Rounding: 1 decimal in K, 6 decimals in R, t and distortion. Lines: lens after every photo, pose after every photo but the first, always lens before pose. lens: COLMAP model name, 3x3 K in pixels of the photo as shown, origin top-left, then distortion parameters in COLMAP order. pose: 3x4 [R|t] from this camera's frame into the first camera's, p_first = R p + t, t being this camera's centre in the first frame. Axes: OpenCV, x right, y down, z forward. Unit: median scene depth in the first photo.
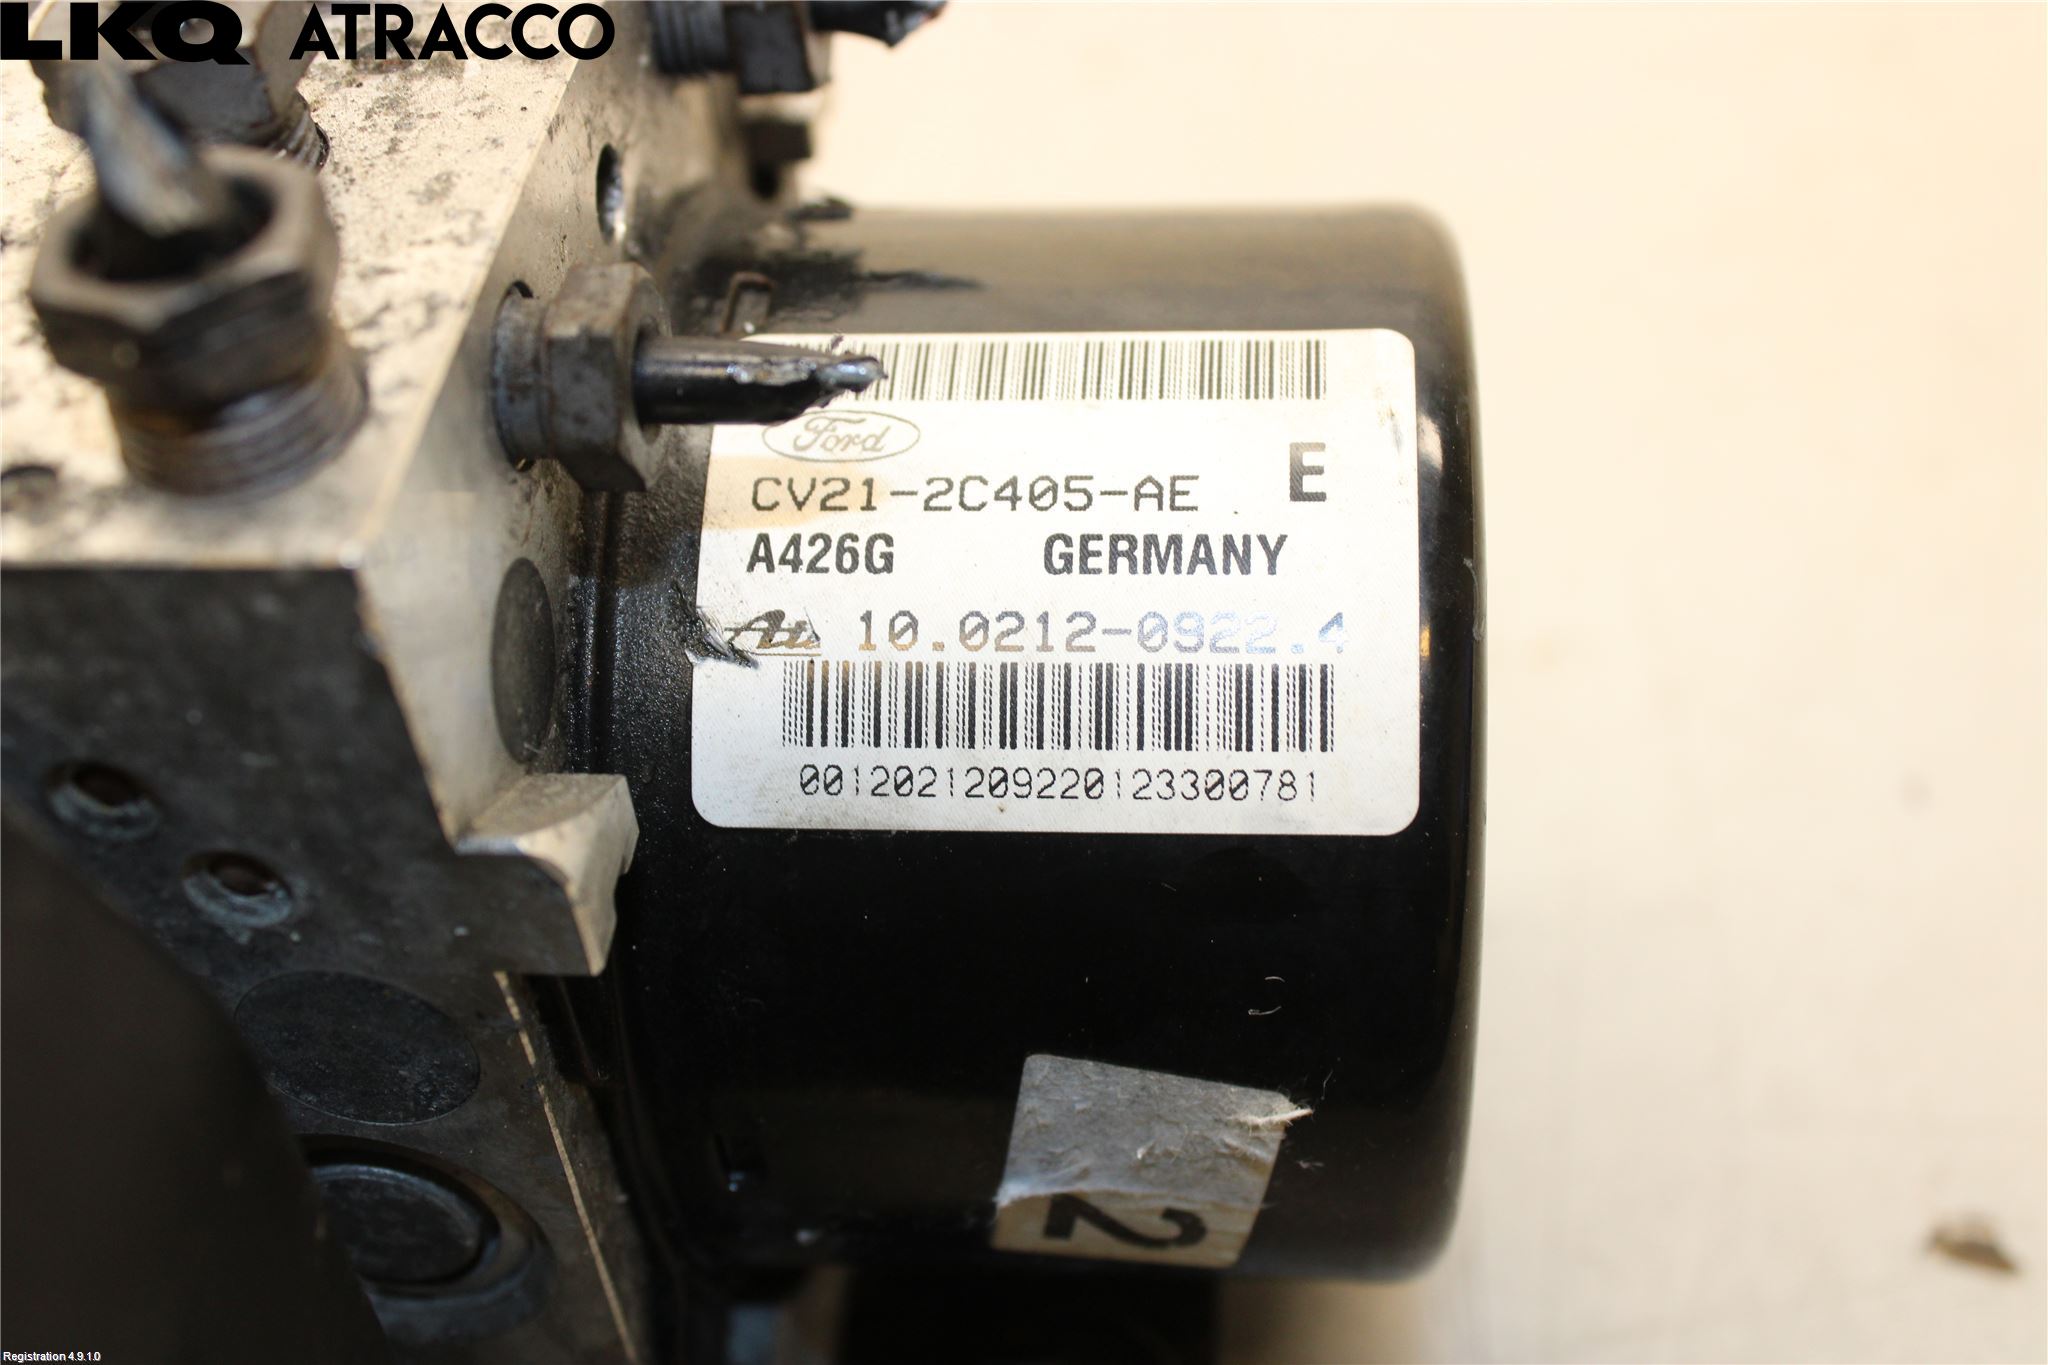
lens RADIAL K [[2746.4, 0, 1024.8], [0, 2746.4, 682.2], [0, 0, 1]] dist [-0.000431, 0.000000]
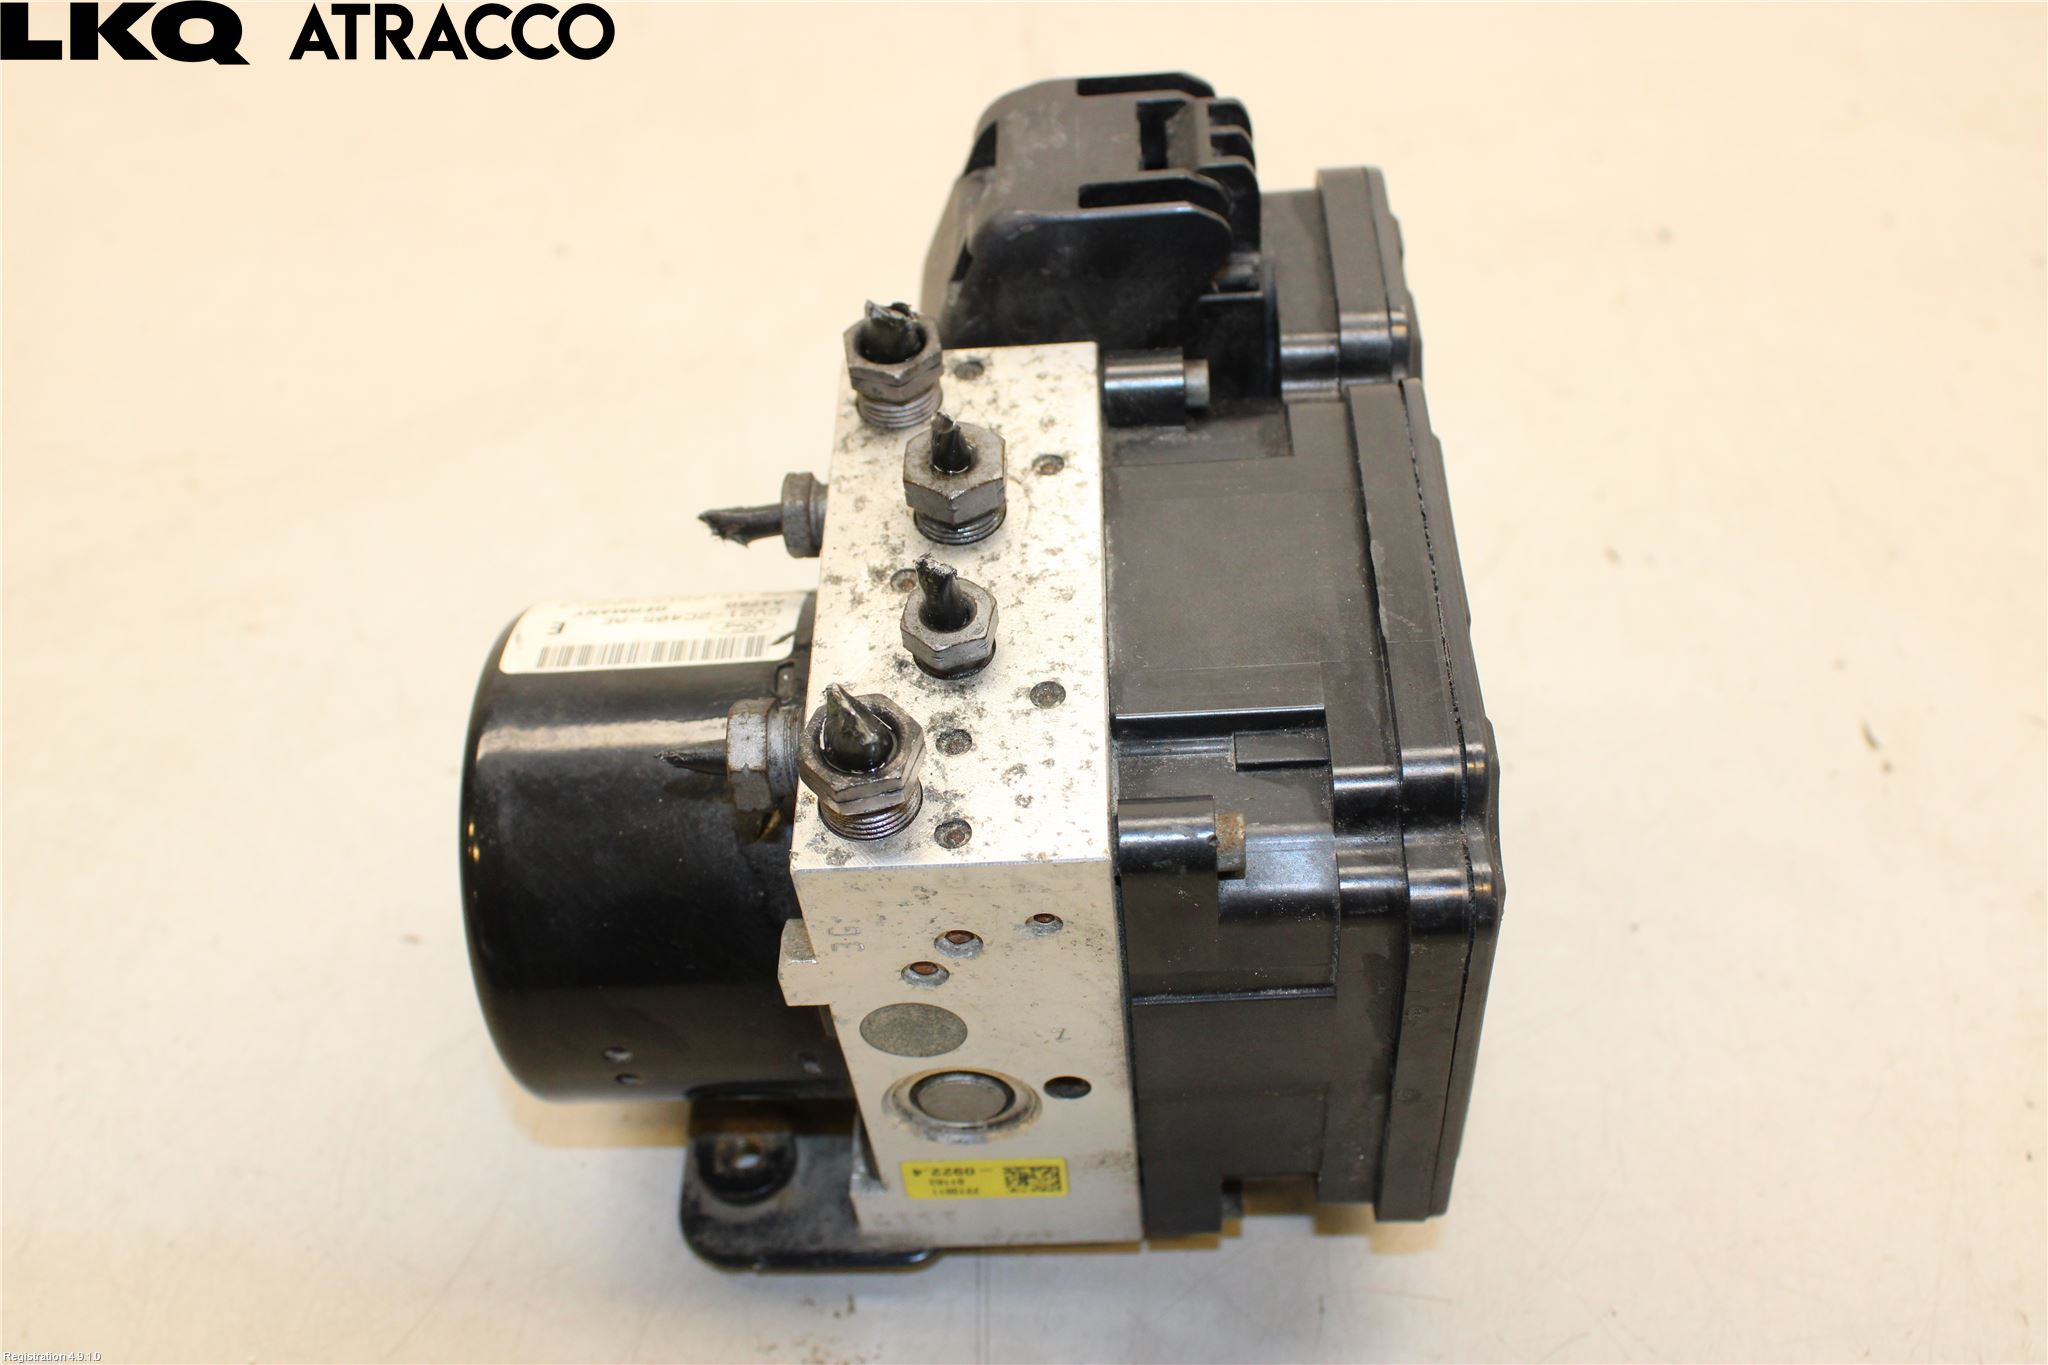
lens RADIAL K [[2157.6, 0, 1025.6], [0, 2157.6, 682.0], [0, 0, 1]] dist [0.001169, 0.000000]
pose [[-0.980188, 0.182975, 0.075844, -0.457946], [0.086977, 0.053596, 0.994768, -2.001873], [0.177952, 0.981656, -0.068448, 1.263036]]
